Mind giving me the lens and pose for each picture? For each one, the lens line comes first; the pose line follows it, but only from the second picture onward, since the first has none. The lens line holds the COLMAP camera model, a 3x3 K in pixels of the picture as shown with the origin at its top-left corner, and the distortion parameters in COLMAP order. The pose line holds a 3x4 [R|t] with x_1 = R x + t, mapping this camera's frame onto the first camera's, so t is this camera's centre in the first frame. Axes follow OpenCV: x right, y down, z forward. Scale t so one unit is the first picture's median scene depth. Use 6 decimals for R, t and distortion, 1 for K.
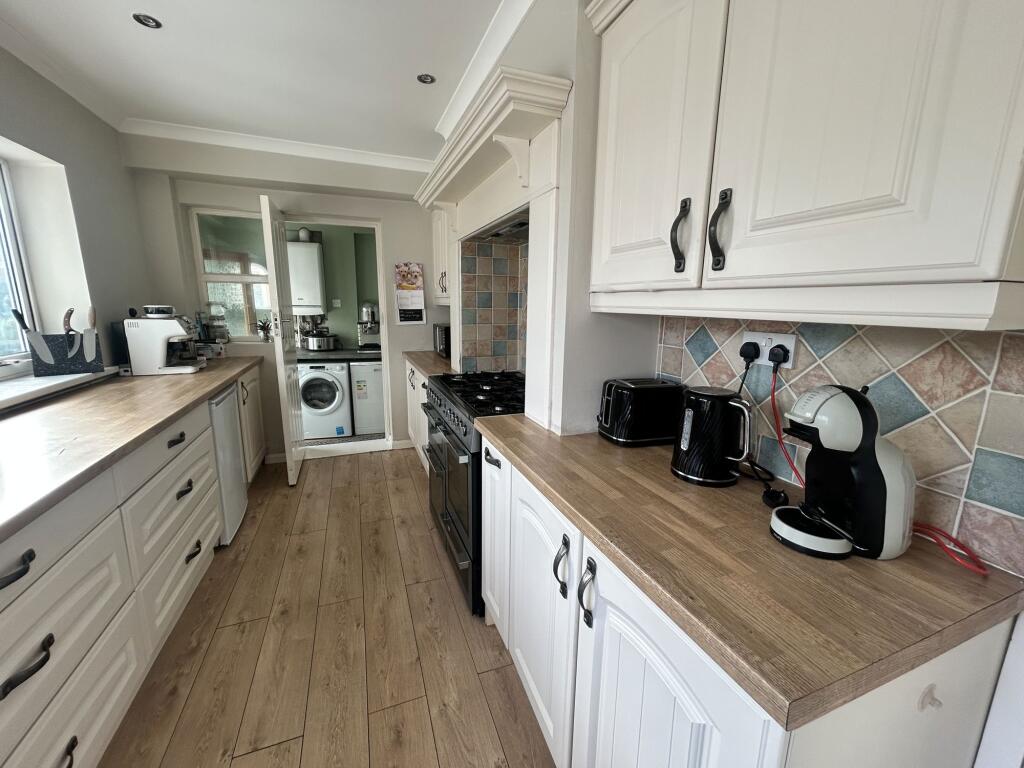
lens RADIAL K [[411.8, 0, 513.5], [0, 411.8, 383.1], [0, 0, 1]] dist [-0.000805, 0.000632]
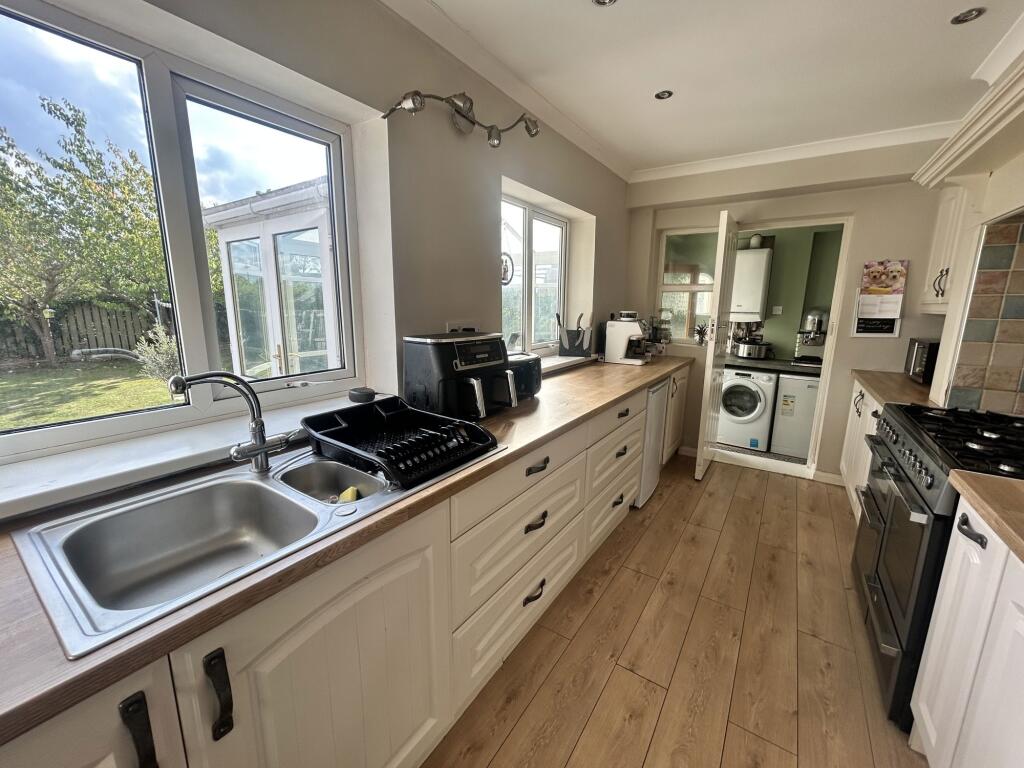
lens RADIAL K [[411.8, 0, 511.9], [0, 411.8, 382.6], [0, 0, 1]] dist [-0.000805, 0.000632]
pose [[0.569405, 0.148501, -0.808533, 0.019410], [-0.161701, 0.984566, 0.066955, 0.007331], [0.805997, 0.092615, 0.584630, -0.046736]]
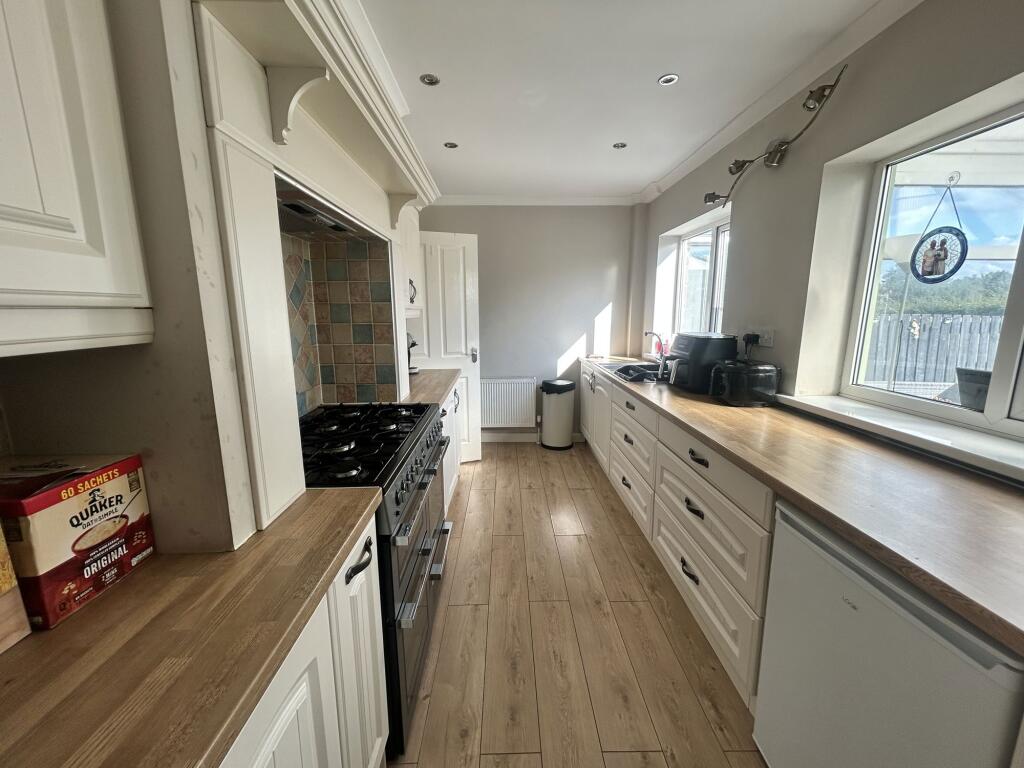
lens RADIAL K [[411.8, 0, 510.0], [0, 411.8, 382.2], [0, 0, 1]] dist [-0.000805, 0.000632]
pose [[-0.937067, -0.071786, 0.341691, -0.491357], [0.059075, 0.931929, 0.357797, -0.281948], [-0.344117, 0.355465, -0.869039, 1.333342]]
